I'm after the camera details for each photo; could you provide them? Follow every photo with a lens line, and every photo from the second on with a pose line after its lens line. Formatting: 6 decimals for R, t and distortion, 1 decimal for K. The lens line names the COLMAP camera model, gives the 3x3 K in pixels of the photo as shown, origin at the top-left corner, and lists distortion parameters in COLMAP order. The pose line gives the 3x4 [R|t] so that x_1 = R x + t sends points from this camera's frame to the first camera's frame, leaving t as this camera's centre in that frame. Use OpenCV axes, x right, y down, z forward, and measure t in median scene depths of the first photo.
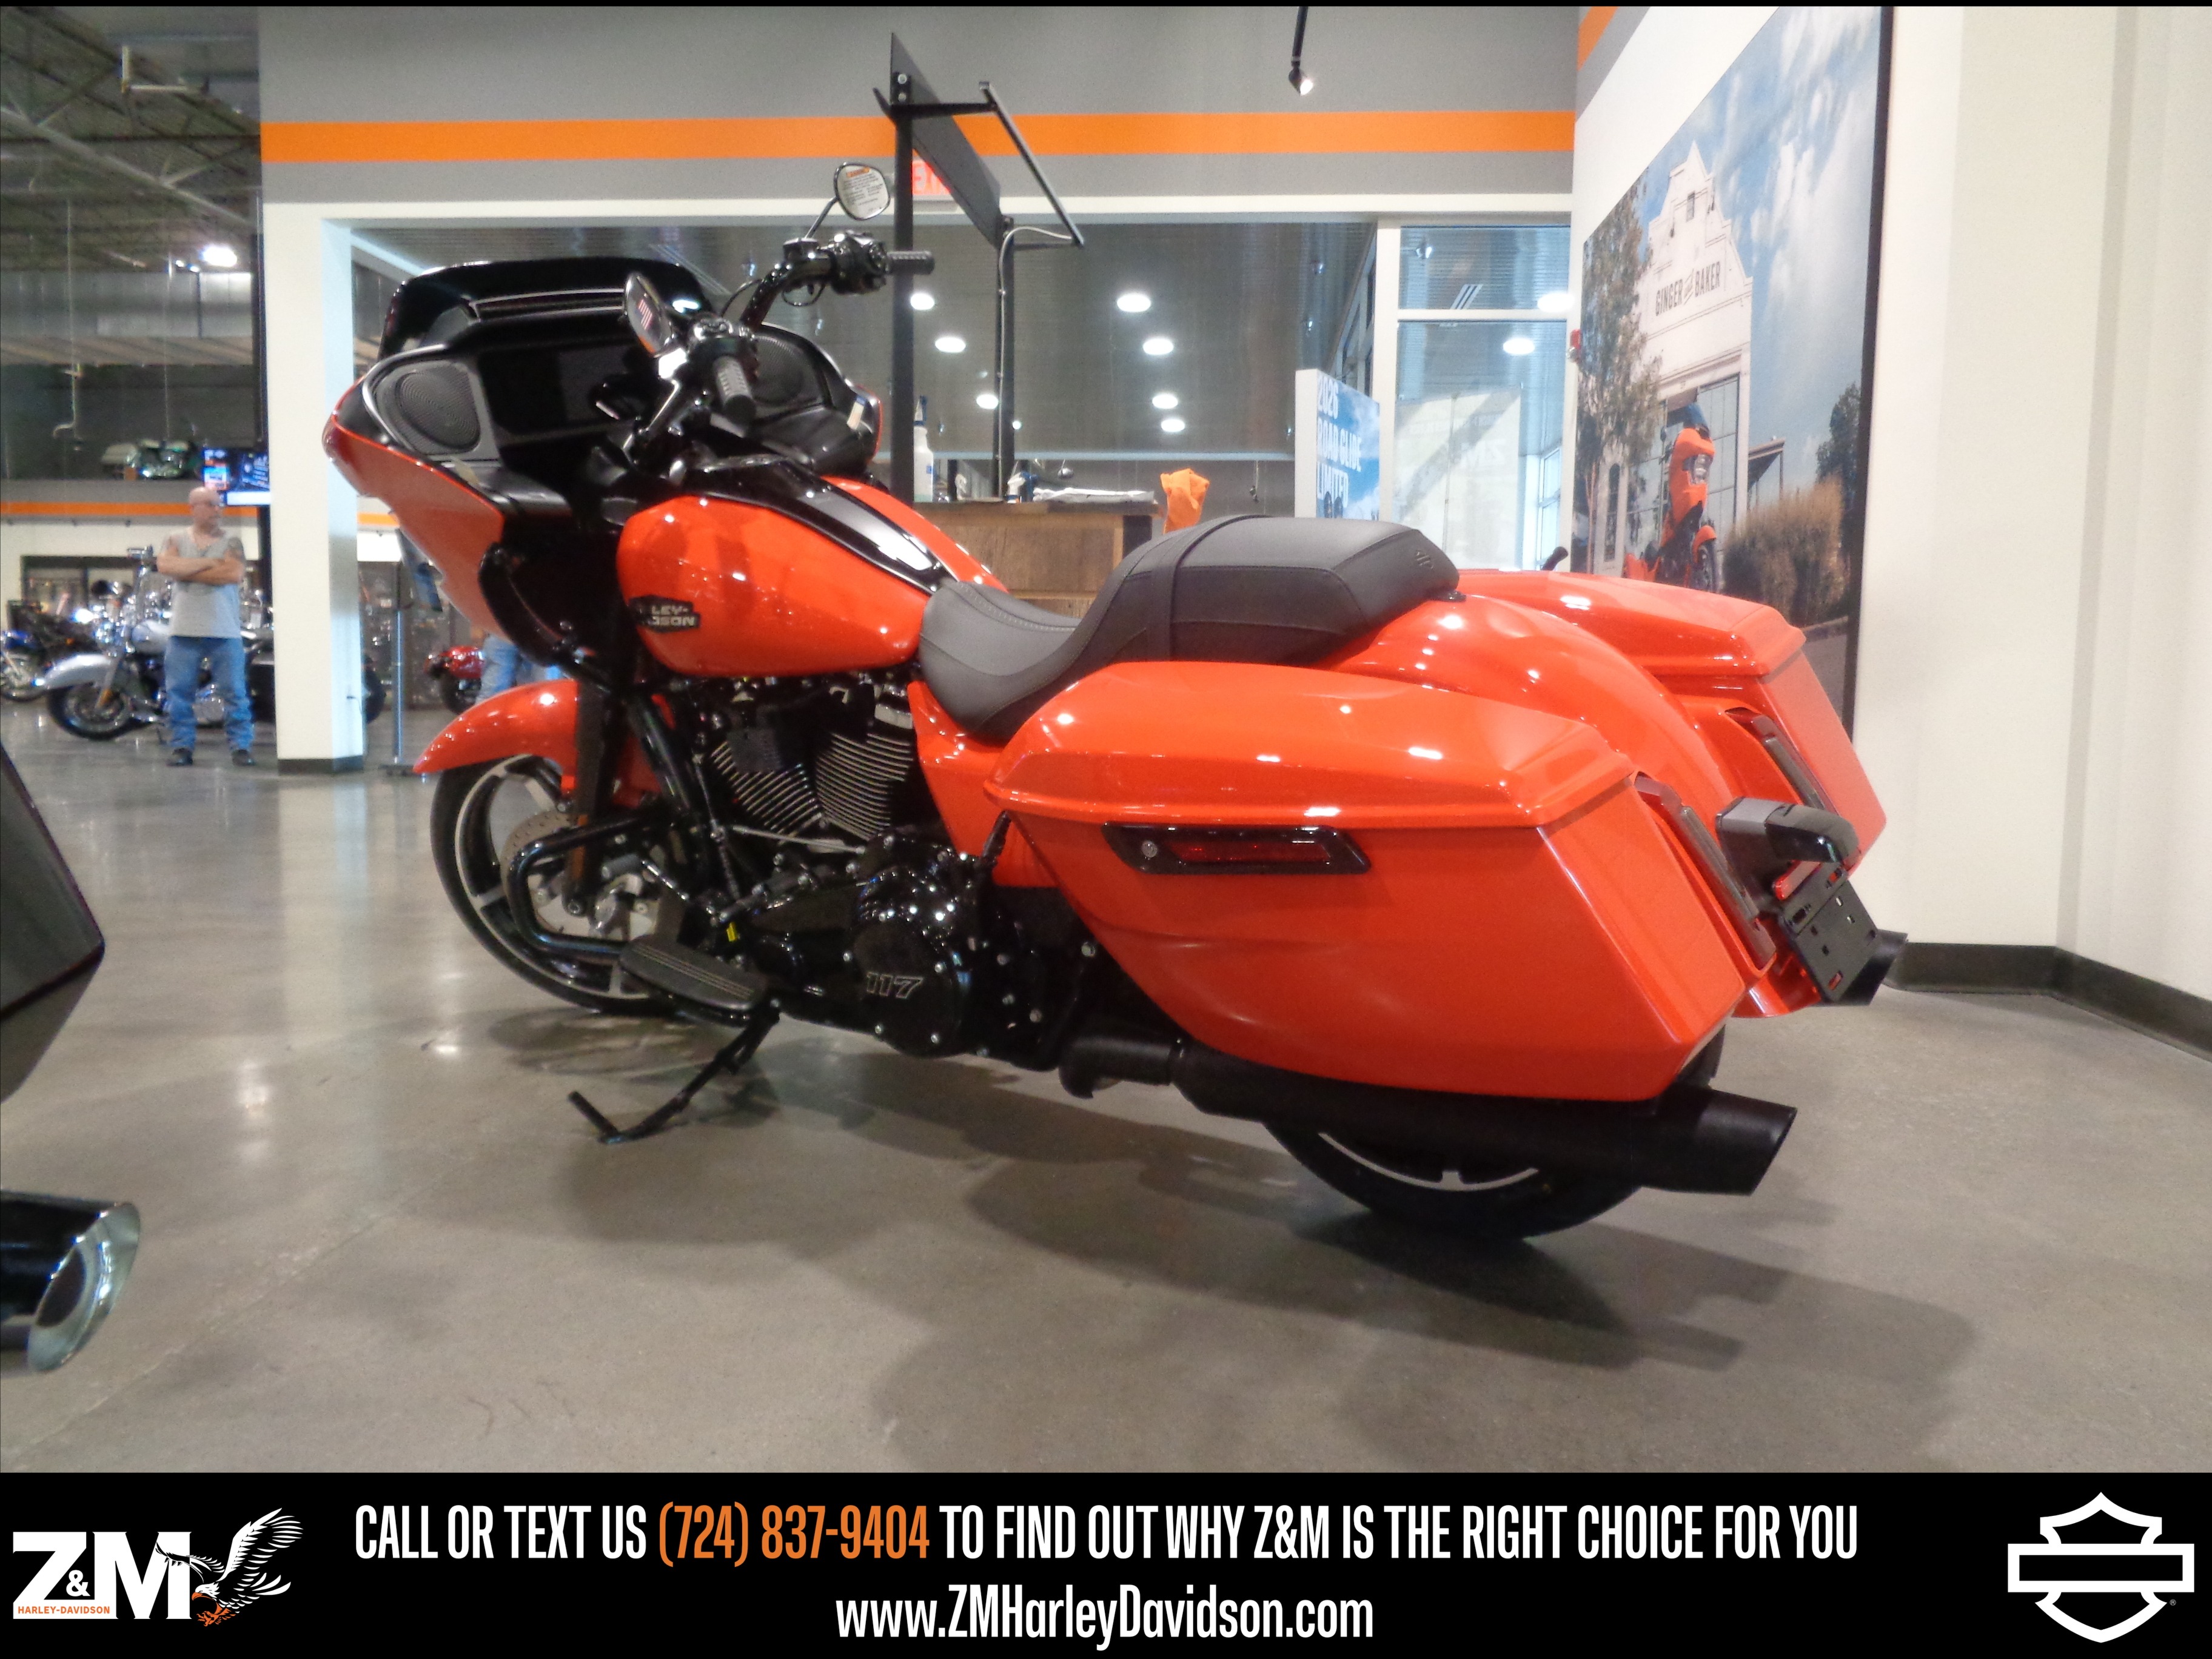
lens RADIAL K [[1677.4, 0, 1106.0], [0, 1677.4, 829.5], [0, 0, 1]] dist [-0.010956, 0.003613]
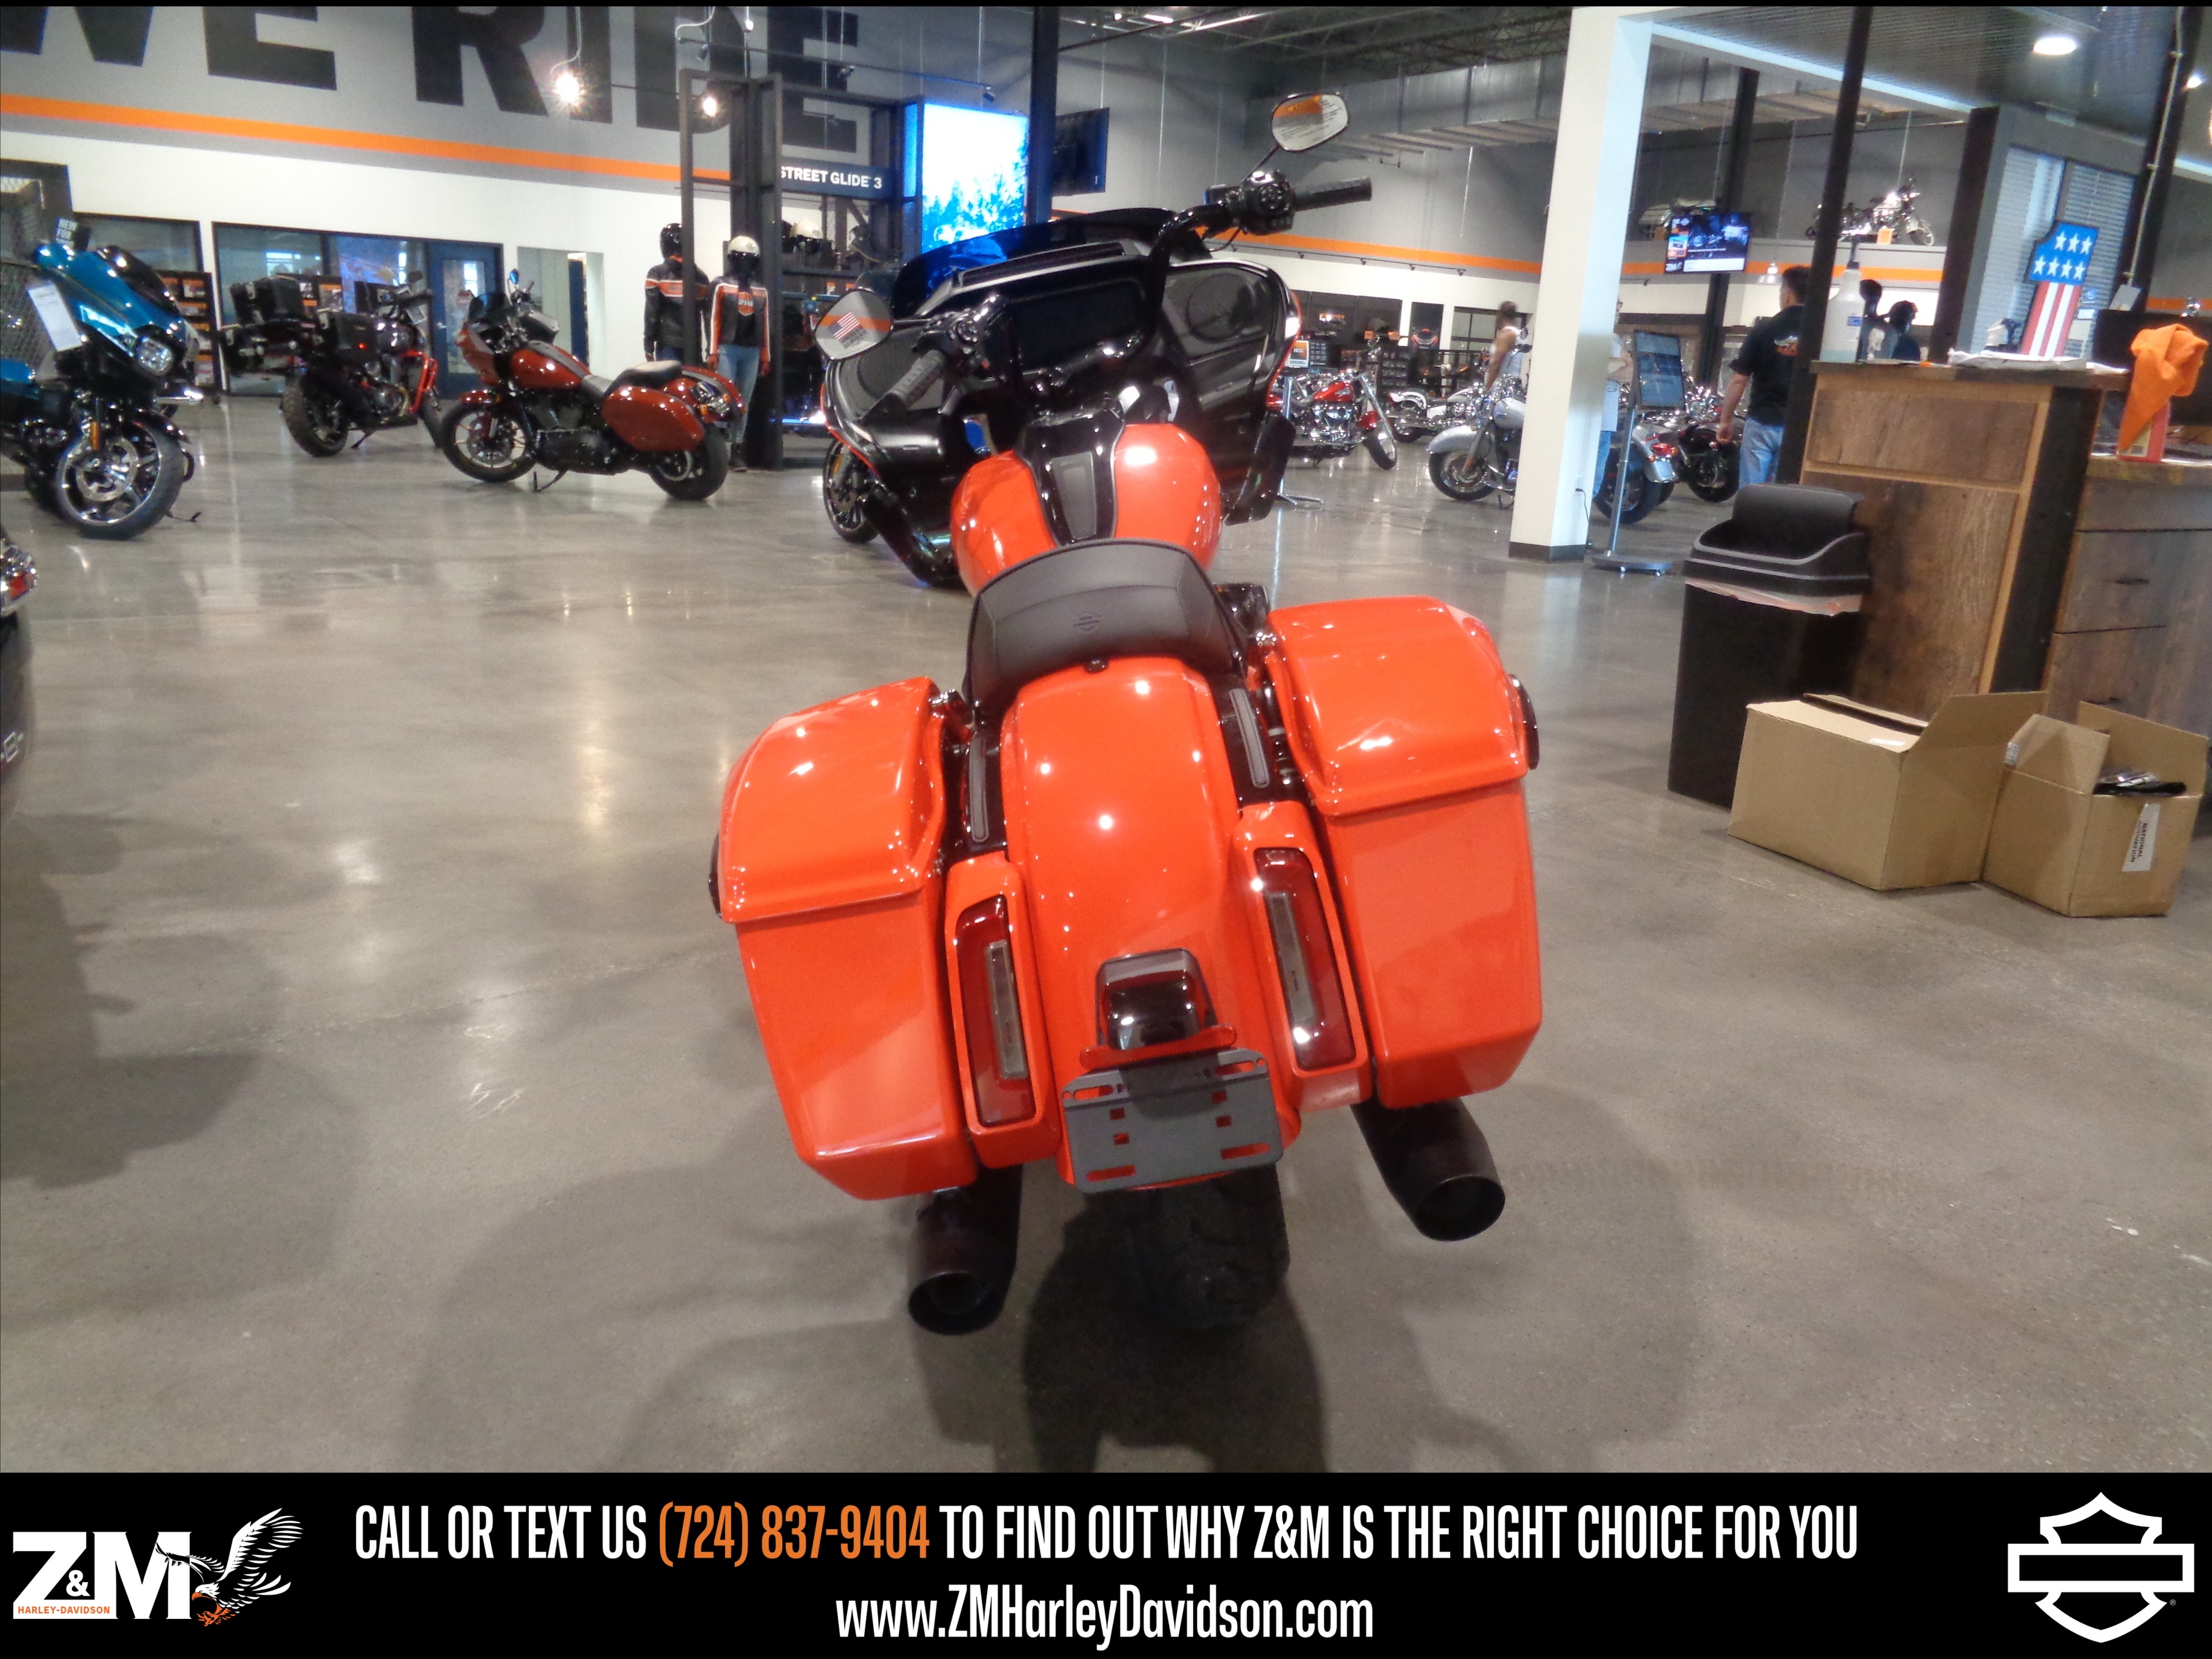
lens RADIAL K [[1677.4, 0, 1106.0], [0, 1677.4, 829.5], [0, 0, 1]] dist [-0.010956, 0.003613]
pose [[0.619221, 0.235832, -0.748965, 0.270187], [-0.119300, 0.971015, 0.207118, -0.069318], [0.776101, -0.038900, 0.629407, 0.113584]]
